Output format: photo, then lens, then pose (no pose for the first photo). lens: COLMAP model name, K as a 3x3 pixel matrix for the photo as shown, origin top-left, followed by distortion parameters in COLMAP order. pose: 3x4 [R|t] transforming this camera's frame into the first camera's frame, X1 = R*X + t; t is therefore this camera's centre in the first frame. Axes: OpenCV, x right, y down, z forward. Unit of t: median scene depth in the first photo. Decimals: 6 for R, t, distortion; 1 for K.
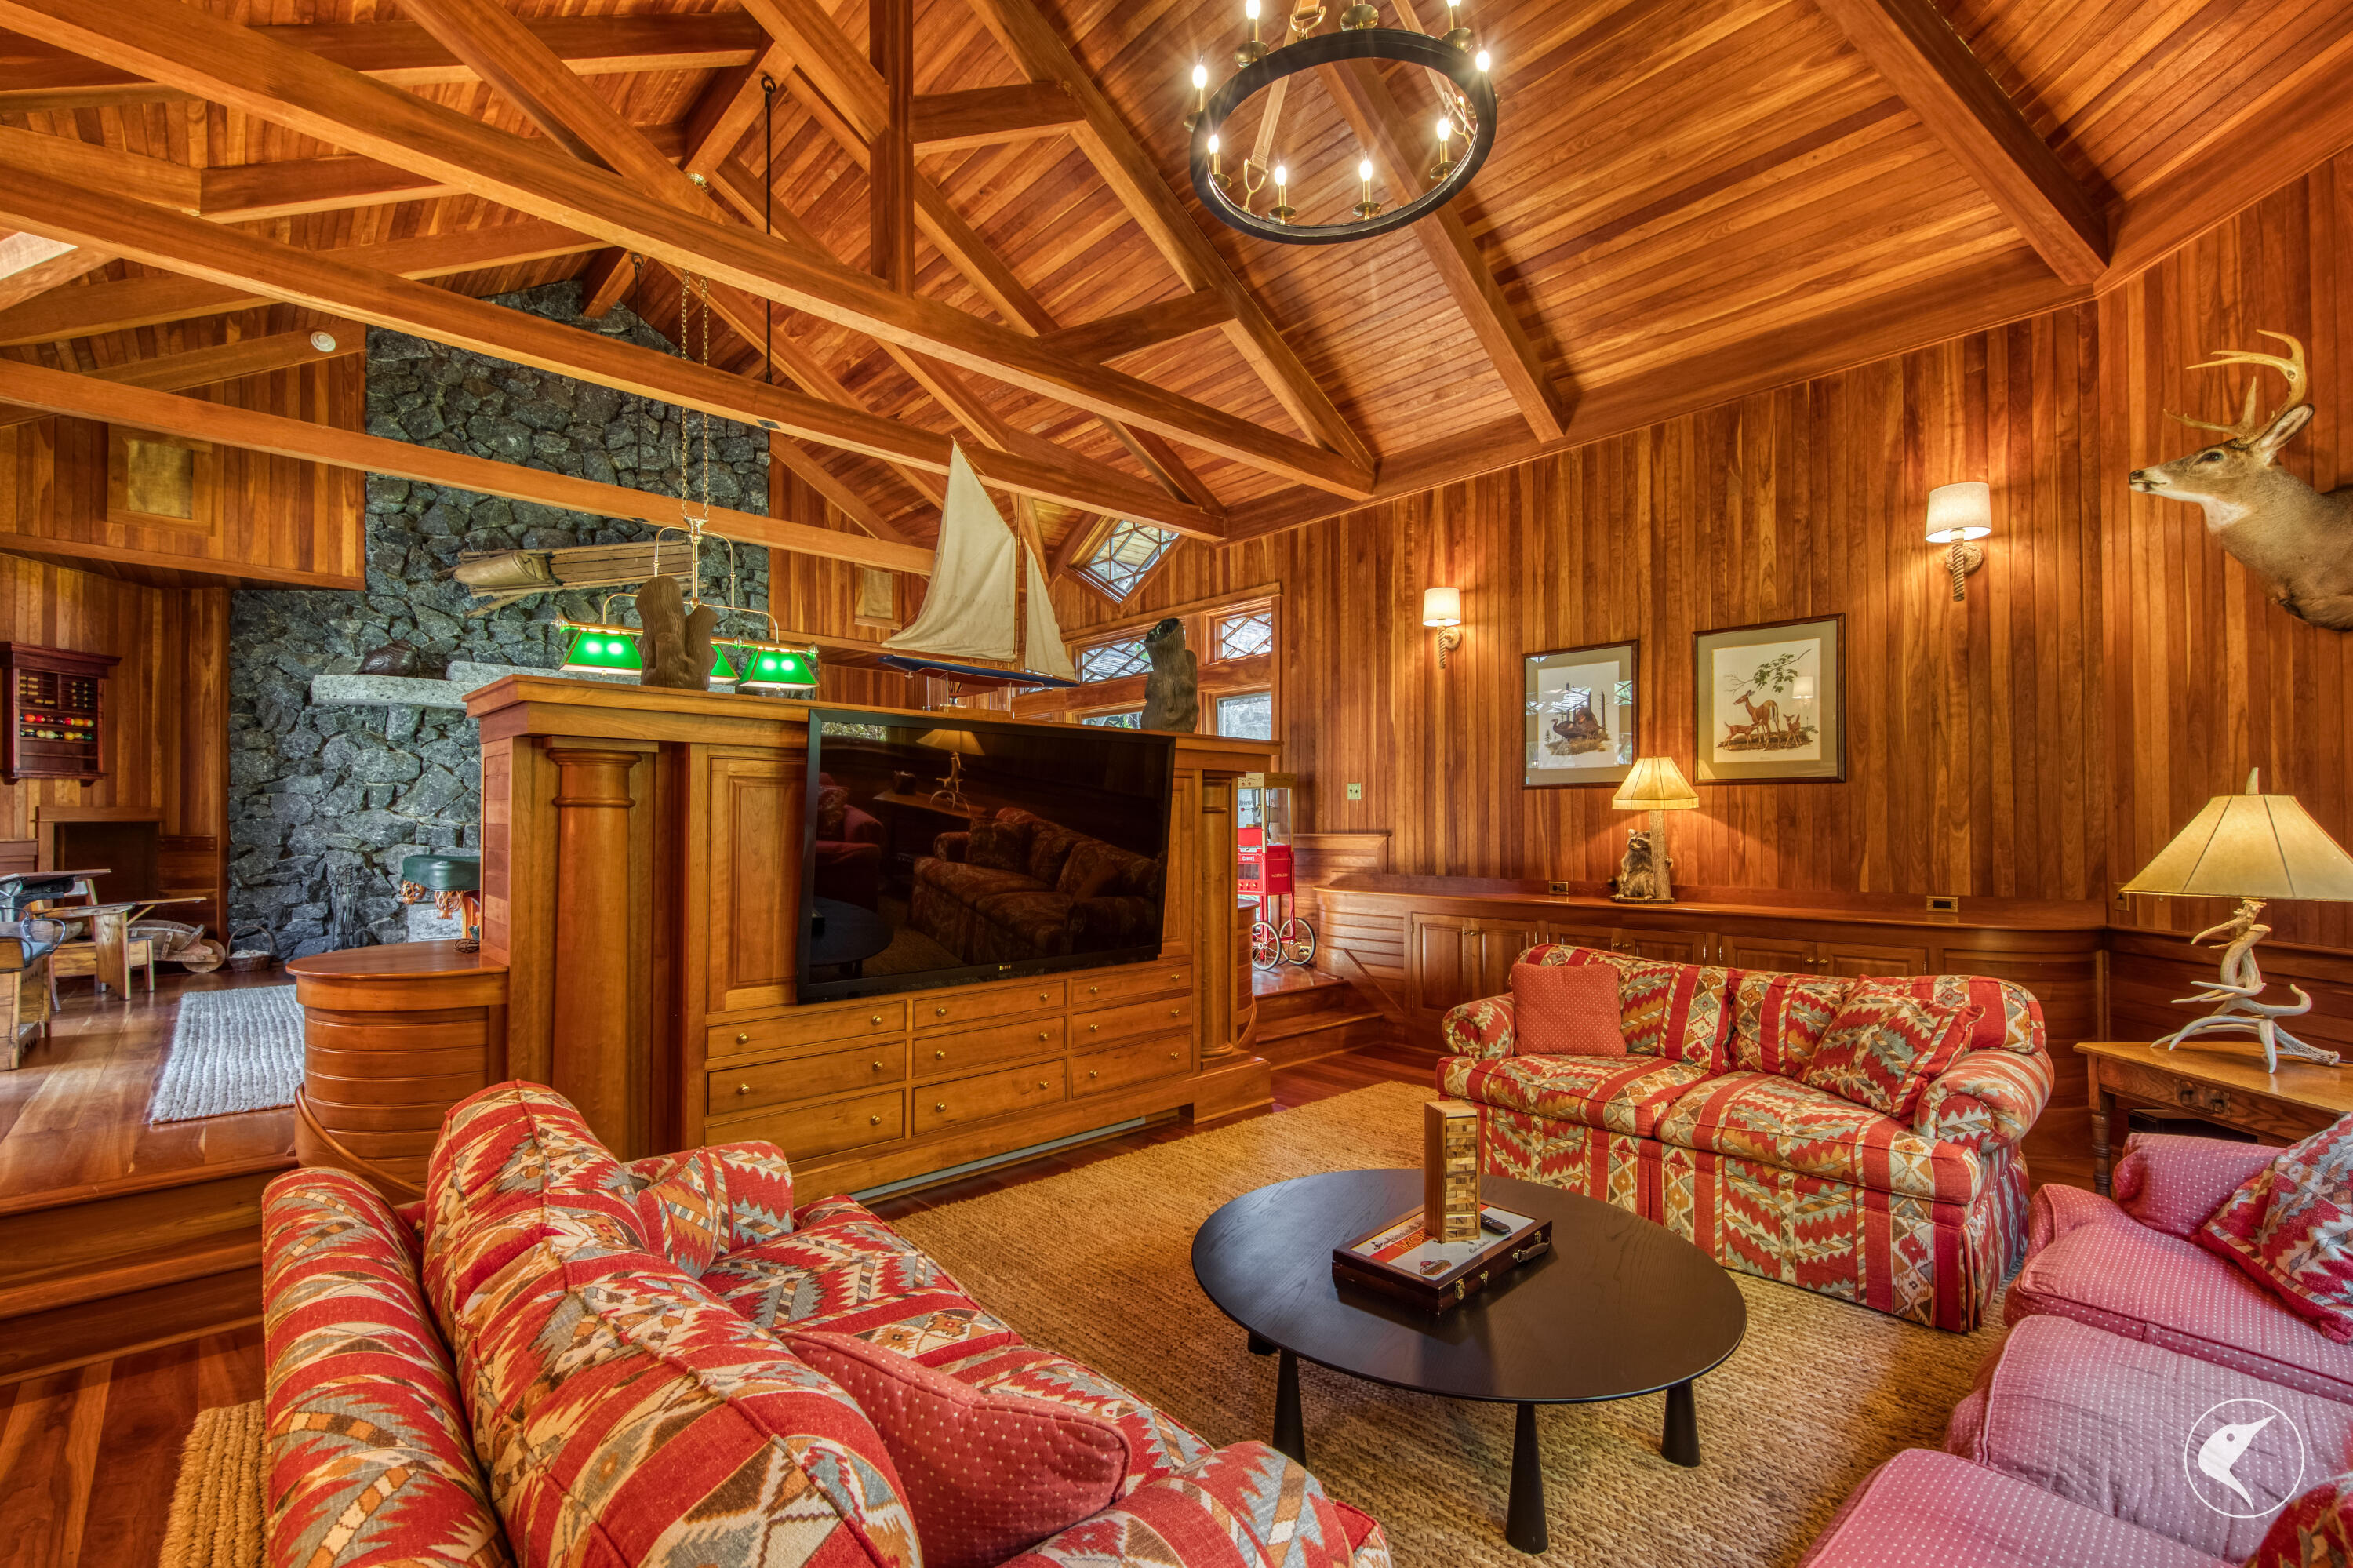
lens RADIAL K [[1023.6, 0, 1176.5], [0, 1023.6, 832.6], [0, 0, 1]] dist [-0.013177, 0.000404]
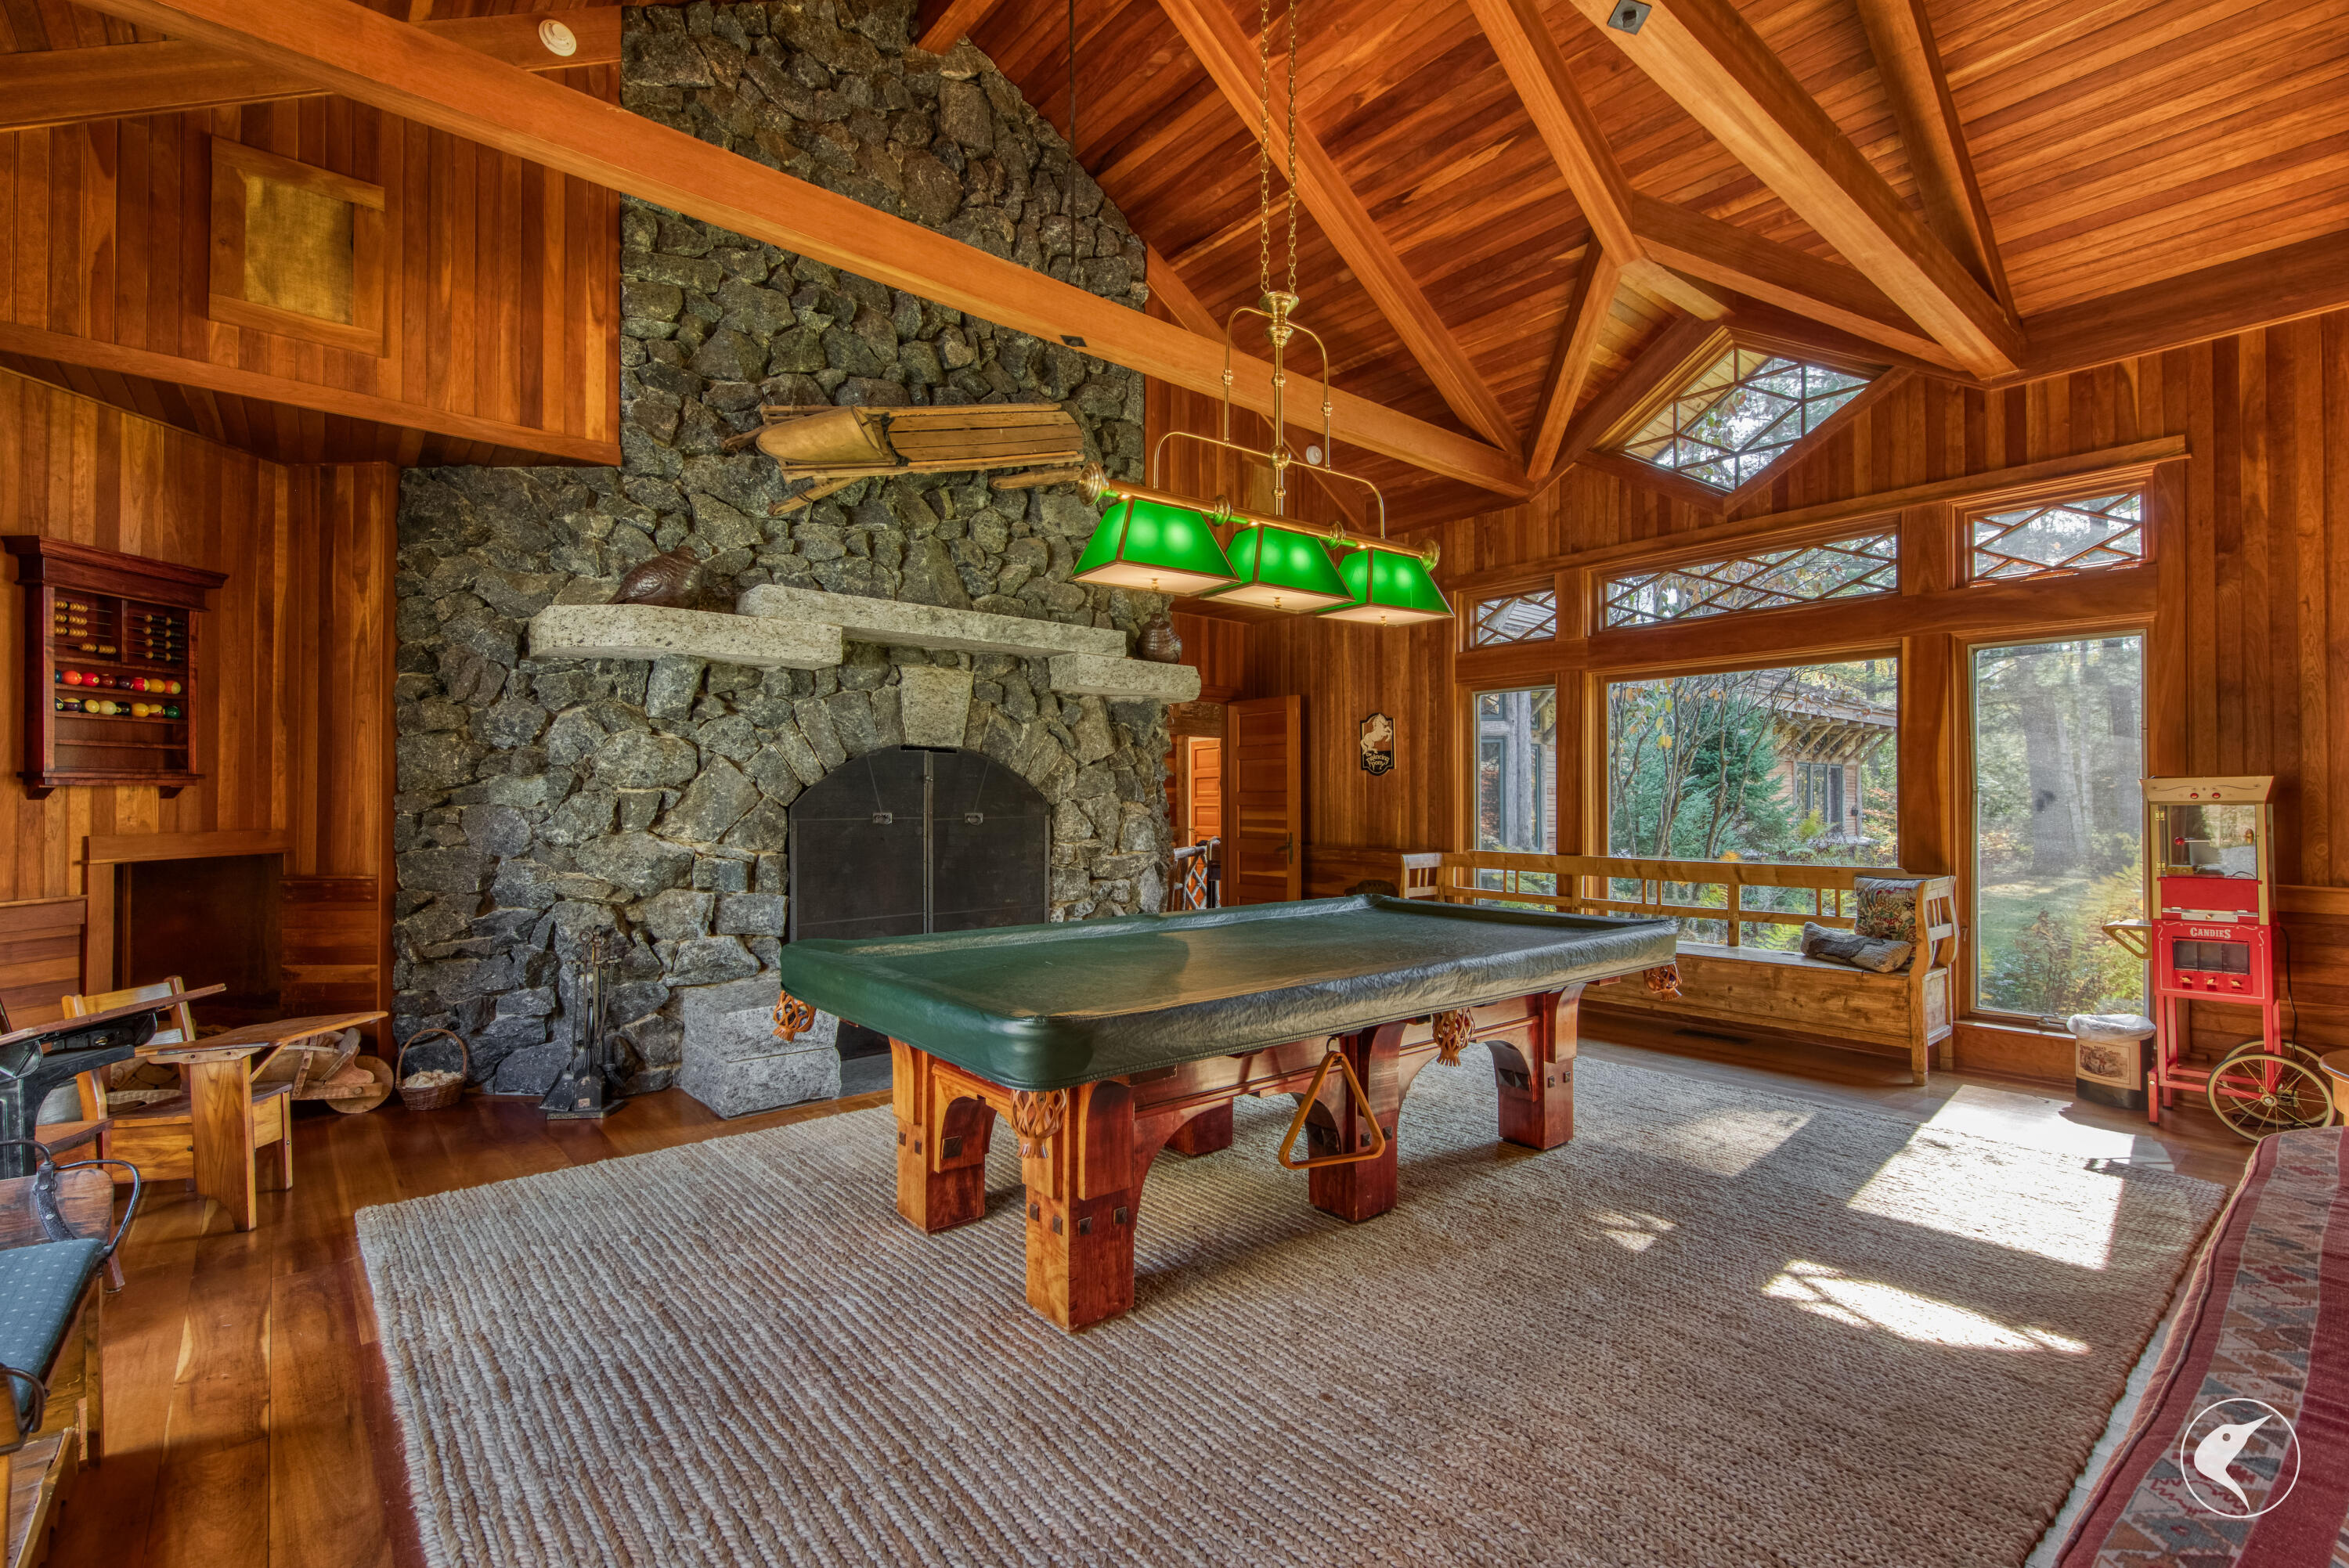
lens RADIAL K [[1068.9, 0, 1172.1], [0, 1068.9, 805.0], [0, 0, 1]] dist [0.000878, -0.001212]
pose [[0.998329, 0.002541, -0.057738, -0.438468], [-0.002747, 0.999990, -0.003497, -0.037879], [0.057729, 0.003650, 0.998326, 0.392033]]
